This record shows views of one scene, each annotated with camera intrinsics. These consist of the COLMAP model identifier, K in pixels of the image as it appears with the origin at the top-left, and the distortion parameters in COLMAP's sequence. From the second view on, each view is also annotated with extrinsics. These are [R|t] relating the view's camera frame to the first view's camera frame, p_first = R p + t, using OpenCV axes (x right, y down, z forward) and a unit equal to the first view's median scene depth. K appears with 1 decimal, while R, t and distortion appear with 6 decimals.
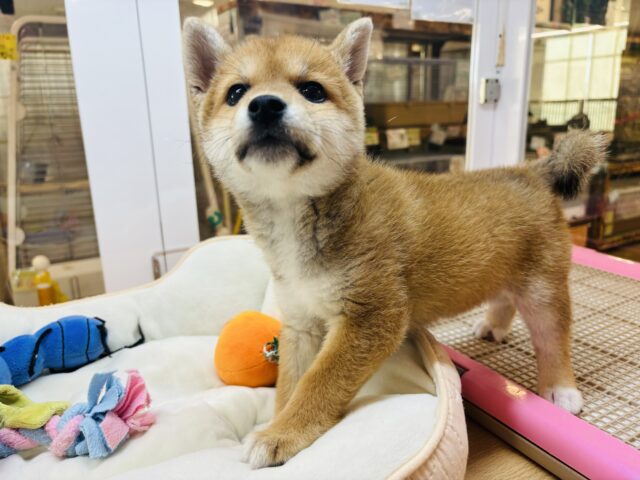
lens RADIAL K [[494.2, 0, 339.6], [0, 494.2, 237.9], [0, 0, 1]] dist [-0.001013, -0.032118]
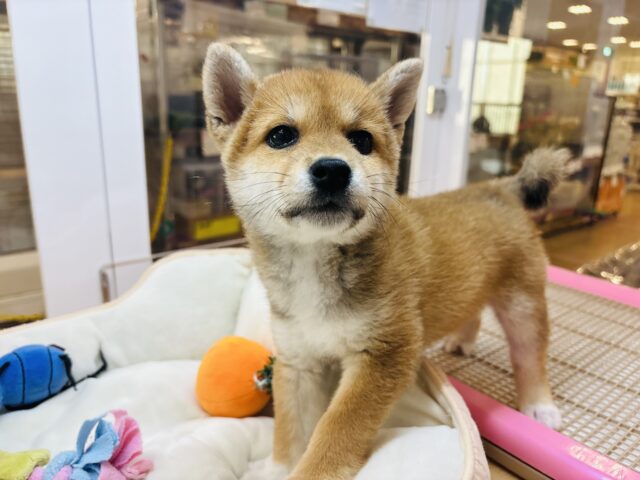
lens RADIAL K [[494.2, 0, 339.6], [0, 494.2, 237.9], [0, 0, 1]] dist [-0.001013, -0.032118]
pose [[0.986284, 0.005821, 0.164953, -0.149006], [-0.007923, 0.999896, 0.012086, -0.062335], [-0.164865, -0.013227, 0.986227, 0.023029]]
